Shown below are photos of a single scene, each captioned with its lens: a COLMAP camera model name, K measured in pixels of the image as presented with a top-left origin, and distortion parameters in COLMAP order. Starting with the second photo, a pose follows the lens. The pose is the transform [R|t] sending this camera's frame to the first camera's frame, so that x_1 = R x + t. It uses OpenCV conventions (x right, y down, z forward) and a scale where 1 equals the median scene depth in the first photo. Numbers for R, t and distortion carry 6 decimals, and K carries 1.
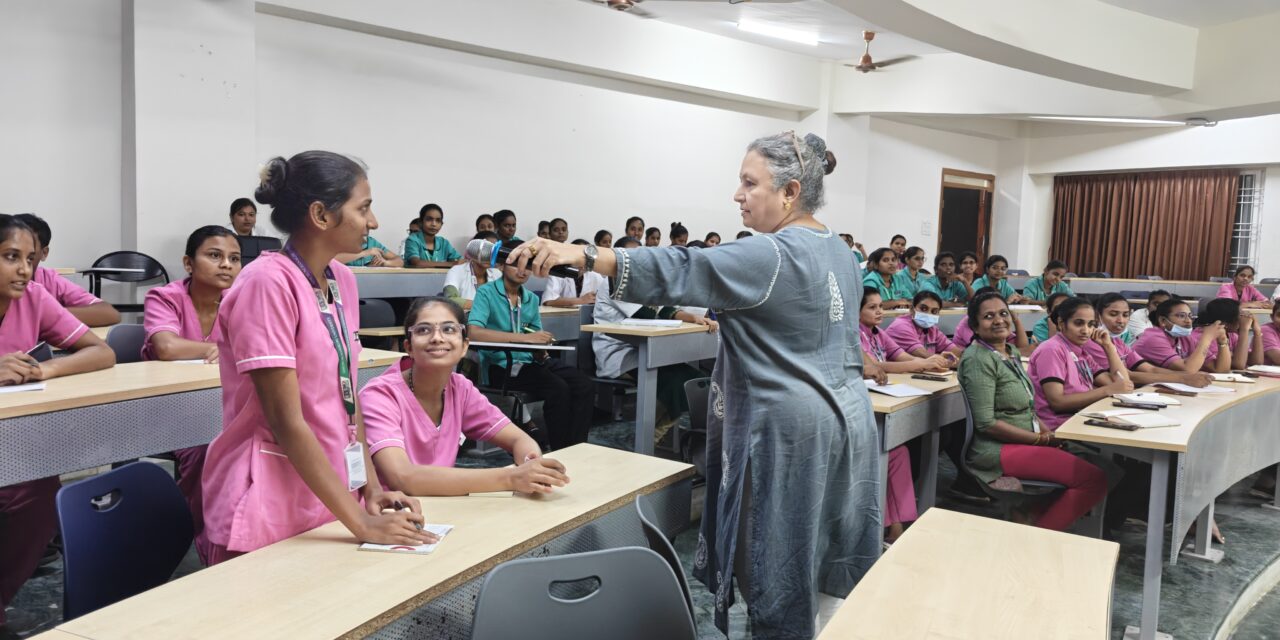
lens RADIAL K [[917.2, 0, 628.2], [0, 917.2, 299.7], [0, 0, 1]] dist [0.020351, -0.005558]
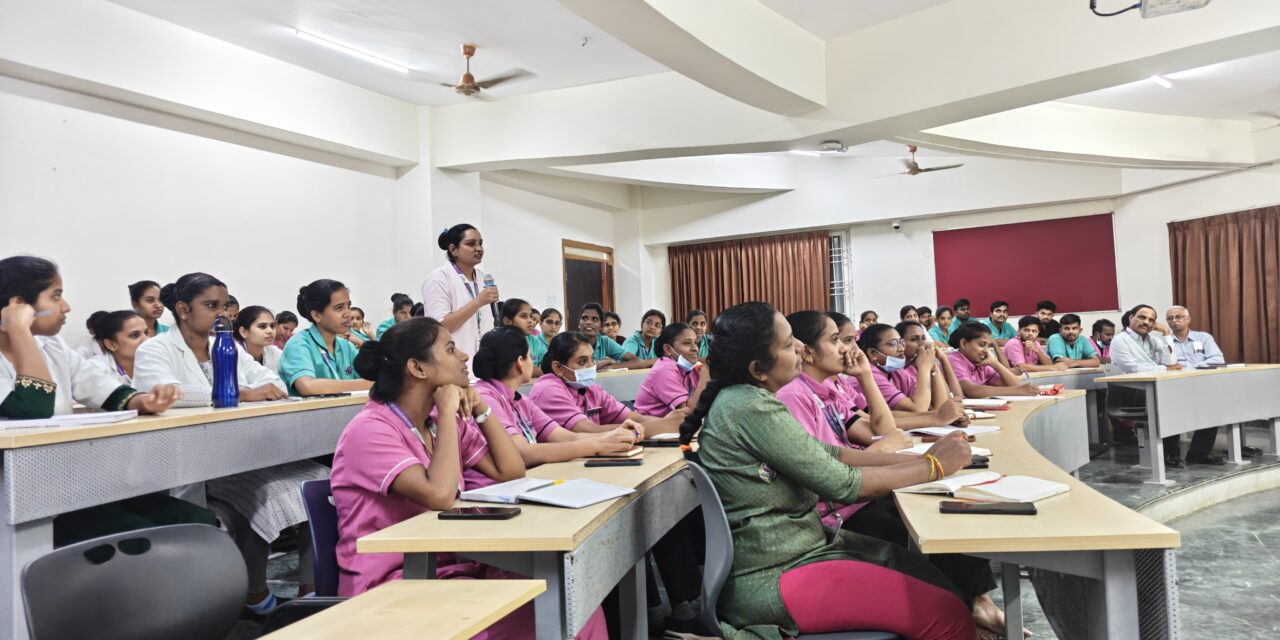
lens RADIAL K [[917.2, 0, 628.2], [0, 917.2, 299.7], [0, 0, 1]] dist [0.020351, -0.005558]
pose [[0.916605, -0.055792, 0.395883, 0.041604], [0.101216, 0.990339, -0.094783, 0.014280], [-0.386770, 0.126948, 0.913396, 0.167760]]
